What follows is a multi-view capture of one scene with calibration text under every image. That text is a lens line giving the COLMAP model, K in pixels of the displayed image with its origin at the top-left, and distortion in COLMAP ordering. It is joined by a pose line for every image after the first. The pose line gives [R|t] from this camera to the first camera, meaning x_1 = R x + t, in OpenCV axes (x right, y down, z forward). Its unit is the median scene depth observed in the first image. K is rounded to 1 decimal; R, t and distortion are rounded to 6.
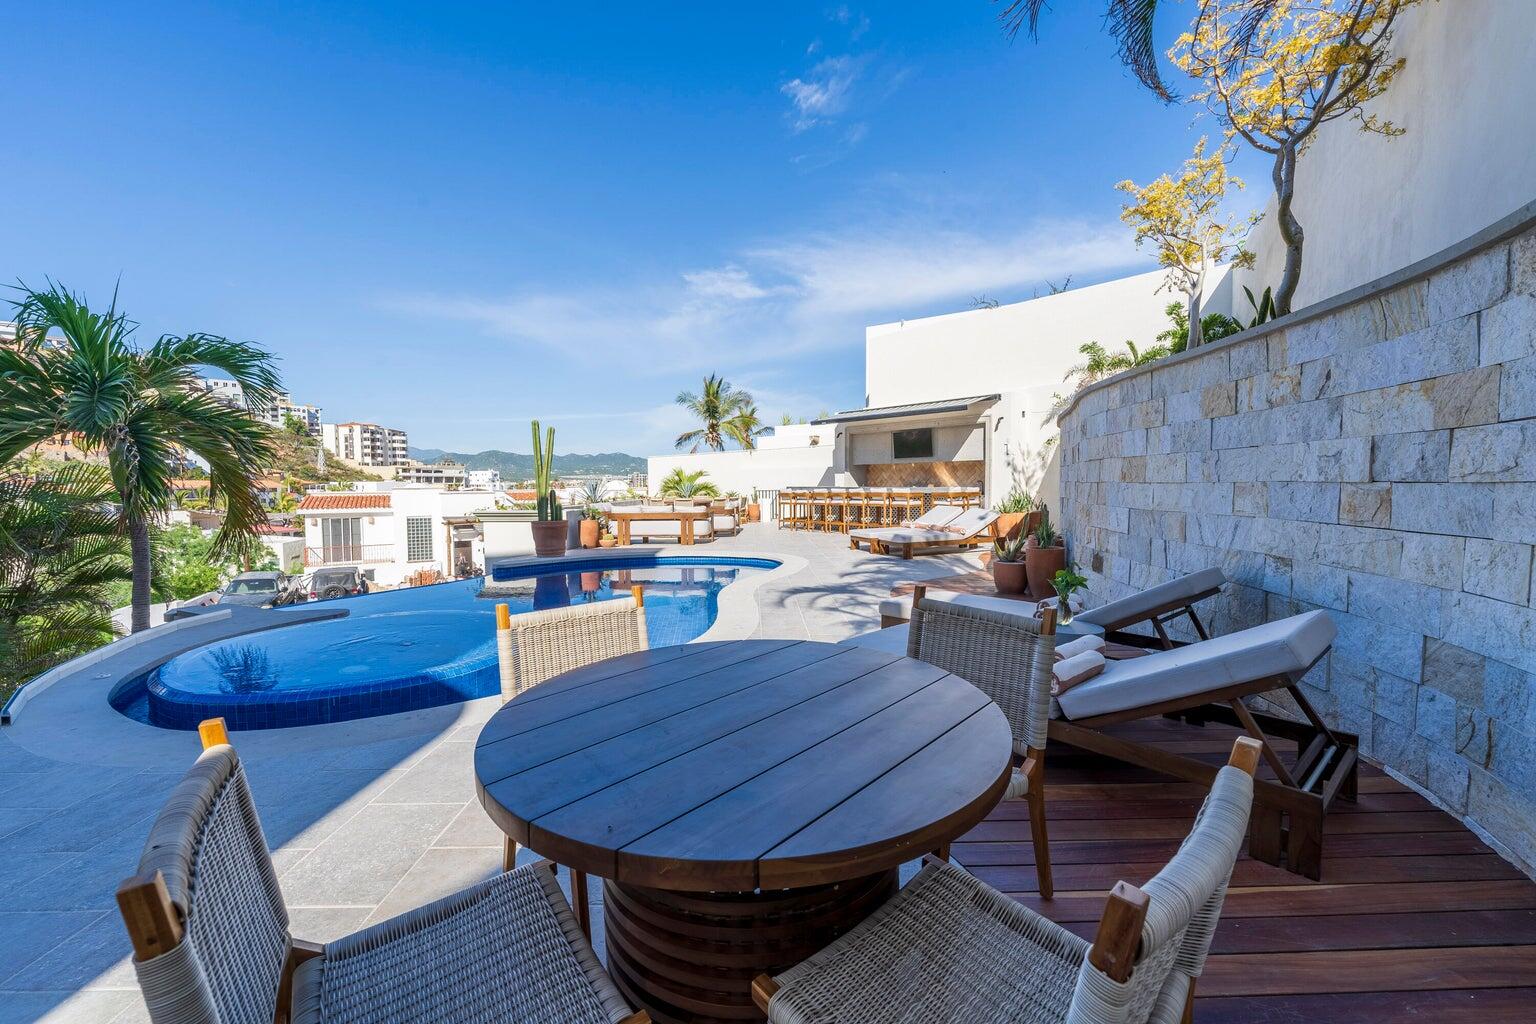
lens RADIAL K [[627.7, 0, 766.7], [0, 627.7, 519.6], [0, 0, 1]] dist [0.005635, -0.000028]
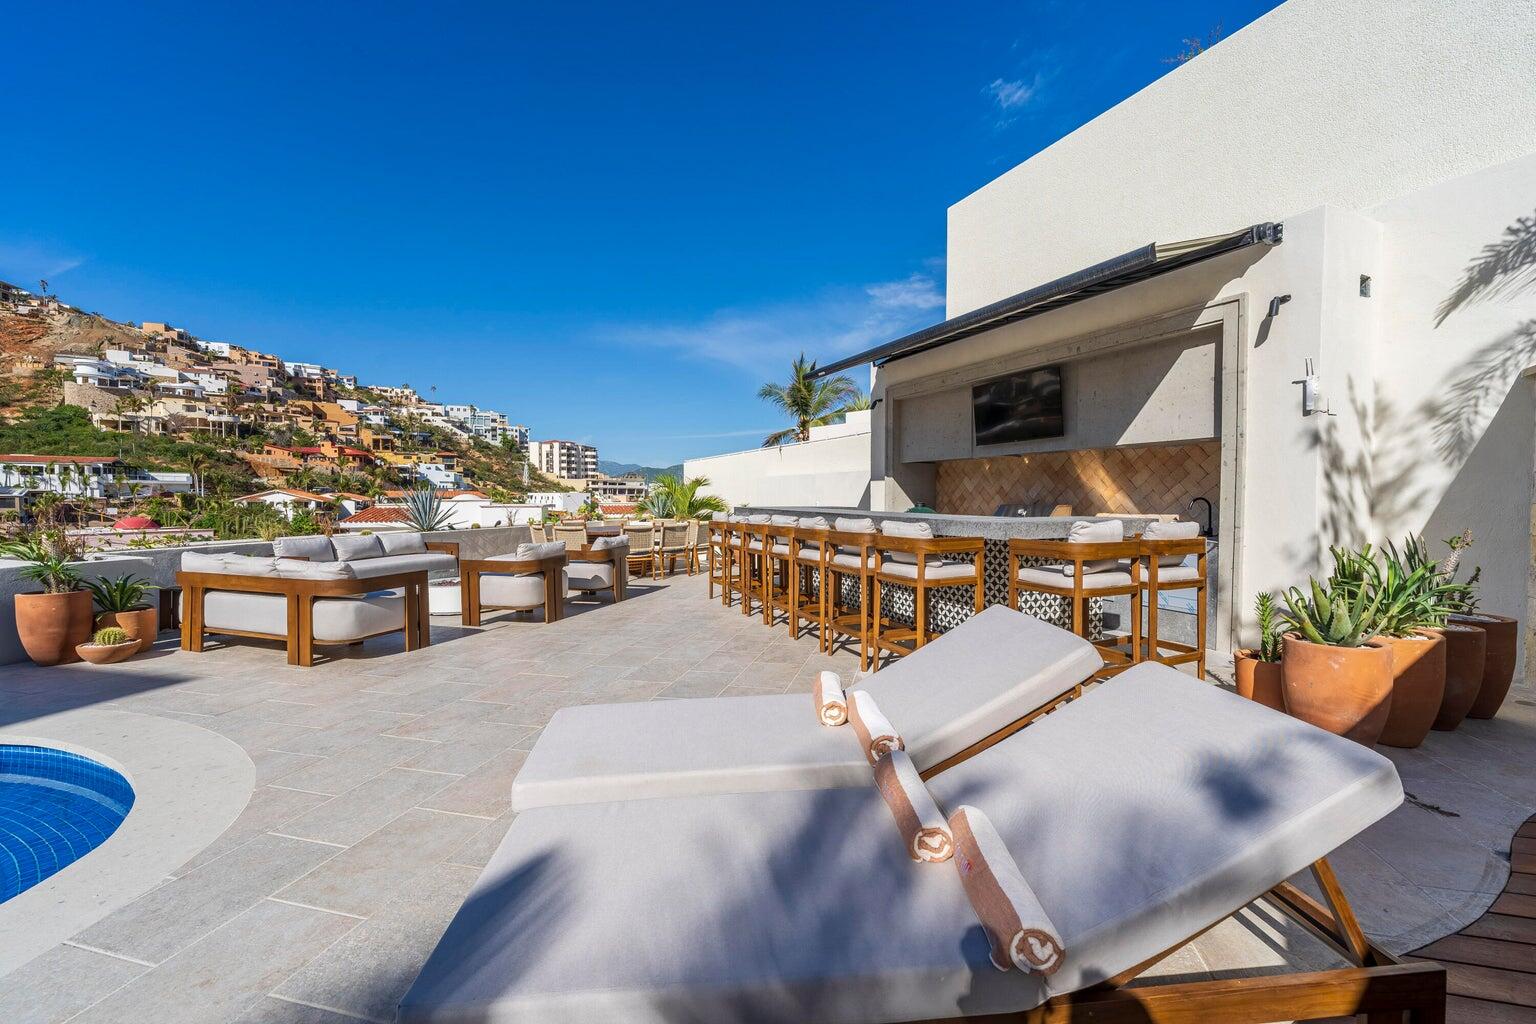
lens RADIAL K [[627.7, 0, 764.8], [0, 627.7, 515.1], [0, 0, 1]] dist [0.005635, -0.000028]
pose [[0.959619, 0.014664, -0.280920, 0.171005], [-0.022340, 0.999459, -0.024144, -0.032068], [0.280414, 0.029445, 0.959427, 0.498706]]
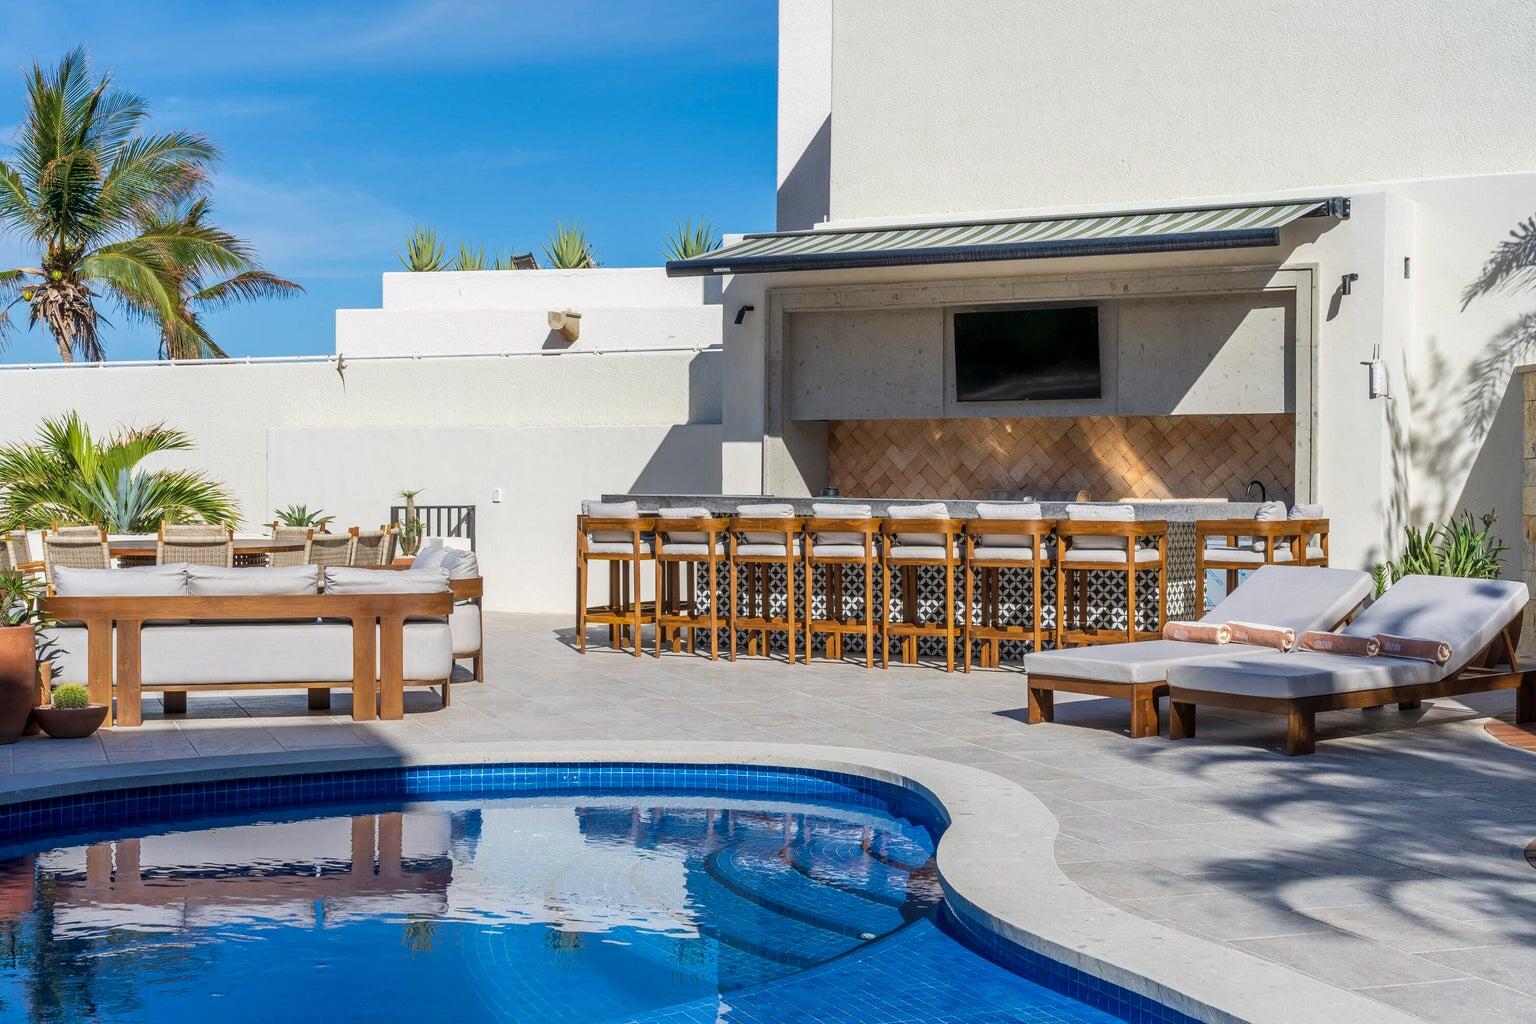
lens RADIAL K [[2190.8, 0, 778.0], [0, 2190.8, 516.1], [0, 0, 1]] dist [0.086485, 0.000000]
pose [[0.950899, 0.005286, 0.309458, -0.175188], [0.007743, 0.999135, -0.040860, -0.003139], [-0.309406, 0.041250, 0.950035, 0.059332]]
